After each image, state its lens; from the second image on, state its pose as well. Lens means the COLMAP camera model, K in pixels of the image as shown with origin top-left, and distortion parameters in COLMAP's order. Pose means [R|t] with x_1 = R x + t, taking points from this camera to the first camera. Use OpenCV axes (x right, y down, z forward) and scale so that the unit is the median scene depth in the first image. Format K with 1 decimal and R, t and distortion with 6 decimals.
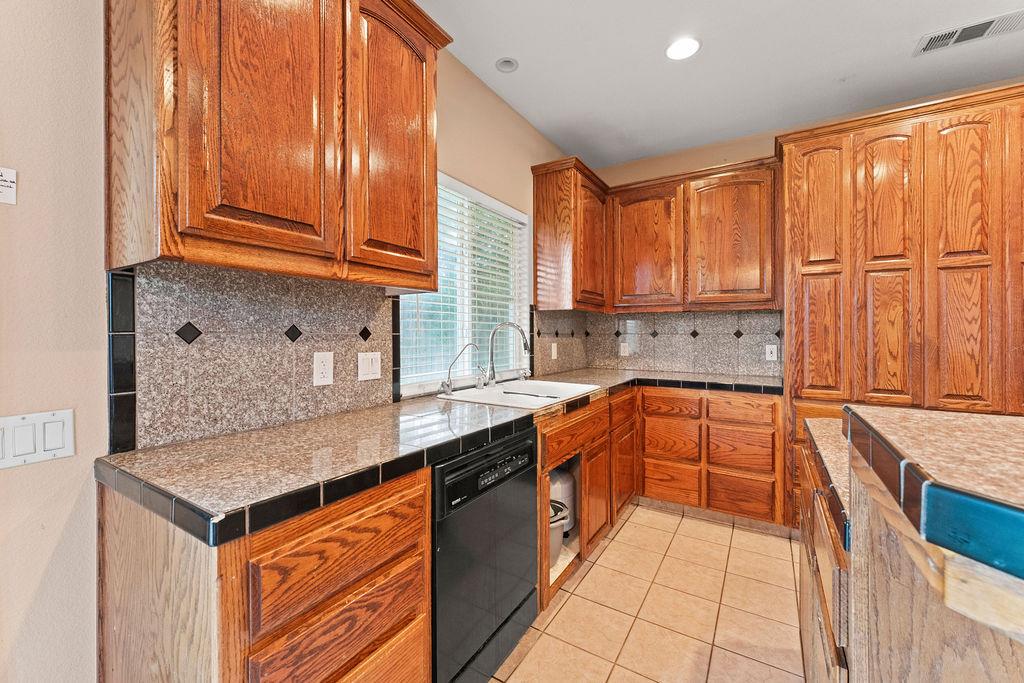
lens RADIAL K [[415.7, 0, 508.7], [0, 415.7, 332.0], [0, 0, 1]] dist [0.002135, -0.000292]
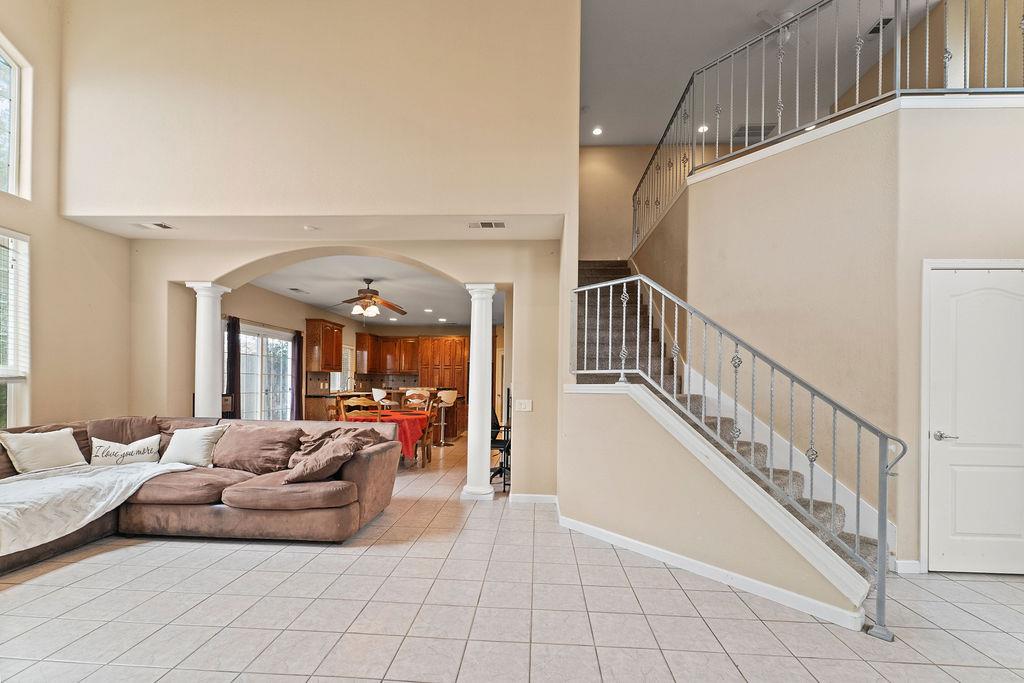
lens RADIAL K [[415.7, 0, 513.4], [0, 415.7, 385.8], [0, 0, 1]] dist [0.002135, -0.000292]
pose [[0.877237, 0.008781, 0.479977, -0.574586], [-0.017972, 0.999732, 0.014558, -0.027075], [-0.479721, -0.021397, 0.877160, -3.429458]]
